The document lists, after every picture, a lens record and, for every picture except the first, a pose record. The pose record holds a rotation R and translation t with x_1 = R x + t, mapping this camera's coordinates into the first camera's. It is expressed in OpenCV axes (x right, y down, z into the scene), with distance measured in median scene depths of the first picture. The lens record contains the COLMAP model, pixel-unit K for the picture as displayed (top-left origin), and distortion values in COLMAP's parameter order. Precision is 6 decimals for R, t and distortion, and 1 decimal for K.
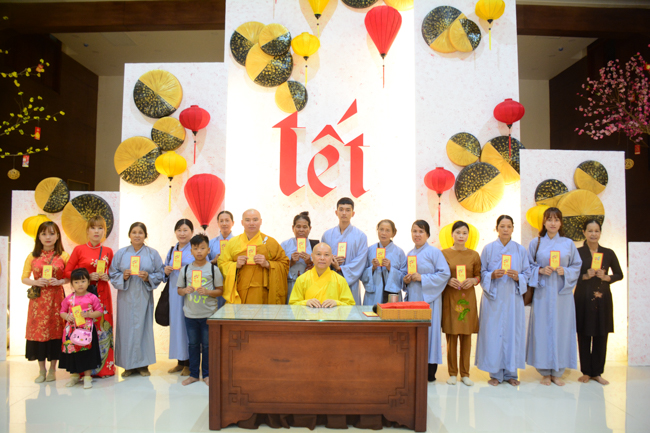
lens RADIAL K [[519.3, 0, 325.0], [0, 519.3, 216.5], [0, 0, 1]] dist [-0.155222, 0.130208]
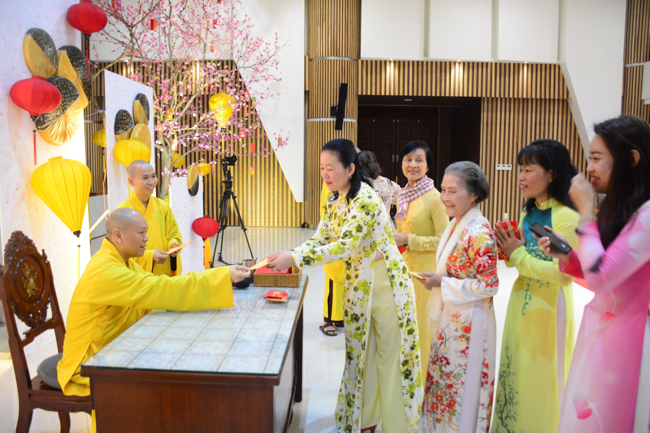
lens RADIAL K [[519.3, 0, 325.0], [0, 519.3, 216.5], [0, 0, 1]] dist [-0.155222, 0.130208]
pose [[0.035468, -0.112872, 0.992976, -0.417953], [-0.033452, 0.992911, 0.114060, -0.001085], [-0.998811, -0.037262, 0.031441, 0.584793]]
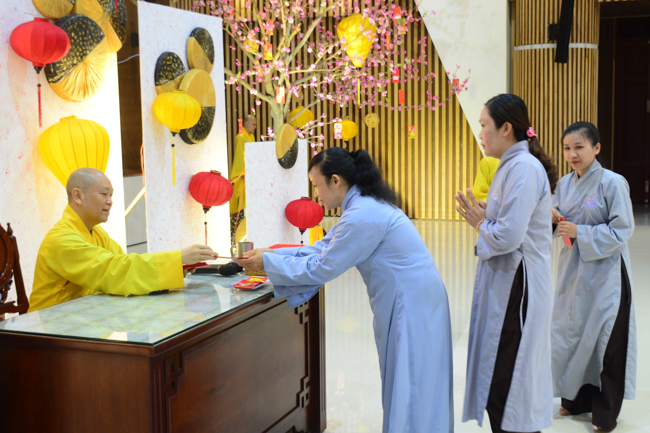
lens RADIAL K [[881.9, 0, 339.9], [0, 881.9, 214.3], [0, 0, 1]] dist [-0.028585, 0.042676]
pose [[0.355864, -0.114384, 0.927511, -0.537794], [-0.007017, 0.992126, 0.125045, -0.007996], [-0.934512, -0.051007, 0.352259, 0.357692]]
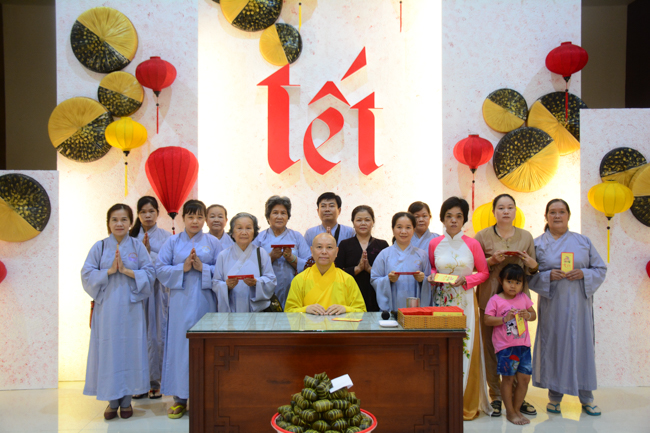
lens RADIAL K [[692.1, 0, 325.0], [0, 692.1, 216.5], [0, 0, 1]] dist [-0.017969, 0.211916]
pose [[0.999870, -0.012029, 0.010768, -0.014450], [0.011698, 0.999474, 0.030253, -0.006173], [-0.011126, -0.030123, 0.999484, -0.046462]]
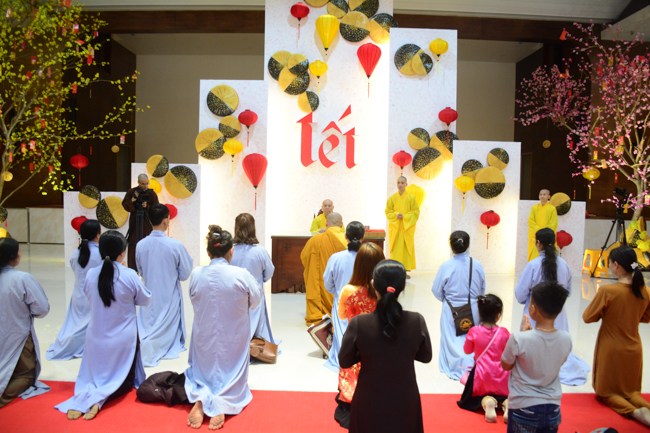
lens RADIAL K [[519.3, 0, 325.0], [0, 519.3, 216.5], [0, 0, 1]] dist [-0.155222, 0.130208]
pose [[0.999926, 0.010683, 0.005849, -0.022509], [-0.011163, 0.995940, 0.089326, -0.032327], [-0.004871, -0.089385, 0.995985, -0.588769]]
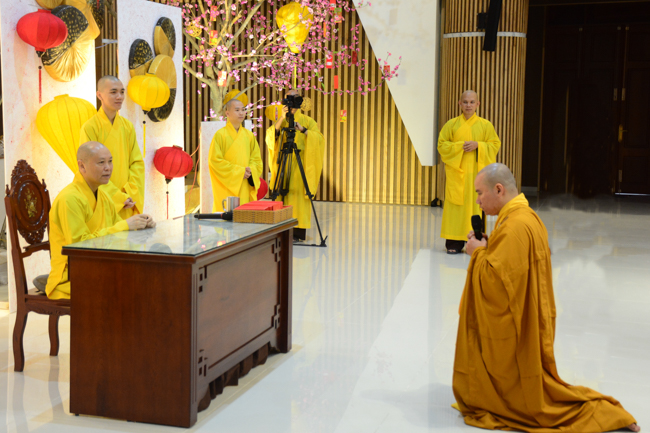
lens RADIAL K [[983.0, 0, 271.7], [0, 983.0, 197.4], [0, 0, 1]] dist [0.118455, -0.039173]
pose [[0.331461, -0.097816, 0.938385, -0.837150], [-0.026625, 0.993245, 0.112939, -0.011066], [-0.943093, -0.062419, 0.326617, 0.311560]]
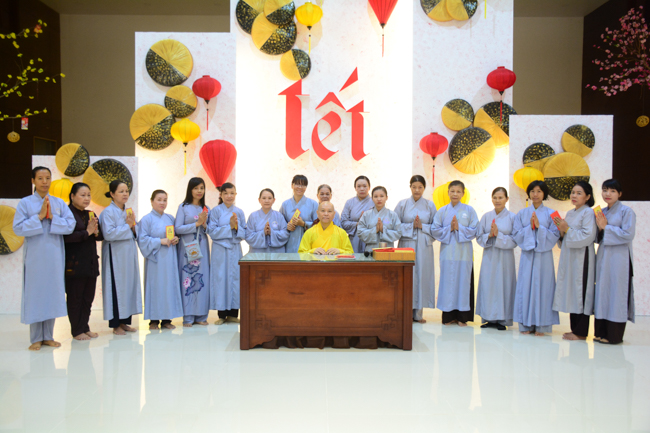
lens RADIAL K [[652.0, 0, 325.0], [0, 652.0, 216.5], [0, 0, 1]] dist [-0.062072, 0.248822]
pose [[0.999975, -0.005345, 0.004685, -0.013890], [0.005039, 0.998000, 0.063009, -0.006465], [-0.005013, -0.062984, 0.998002, -0.367254]]
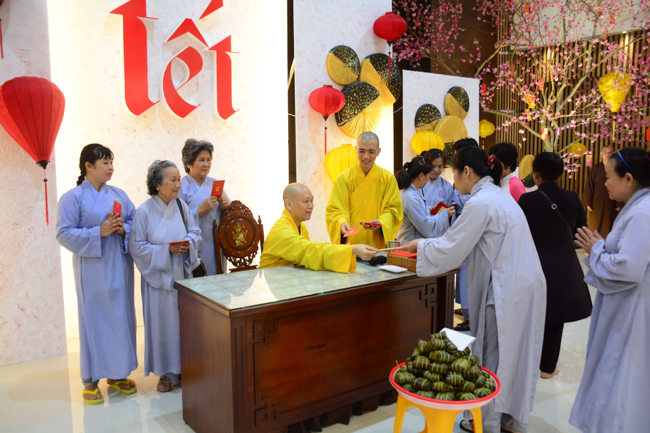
lens RADIAL K [[563.6, 0, 325.0], [0, 563.6, 216.5], [0, 0, 1]] dist [-0.116193, 0.149609]
pose [[0.806580, -0.081335, 0.585503, -0.331647], [-0.002651, 0.989981, 0.141174, -0.011290], [-0.591119, -0.115420, 0.798283, 0.233488]]
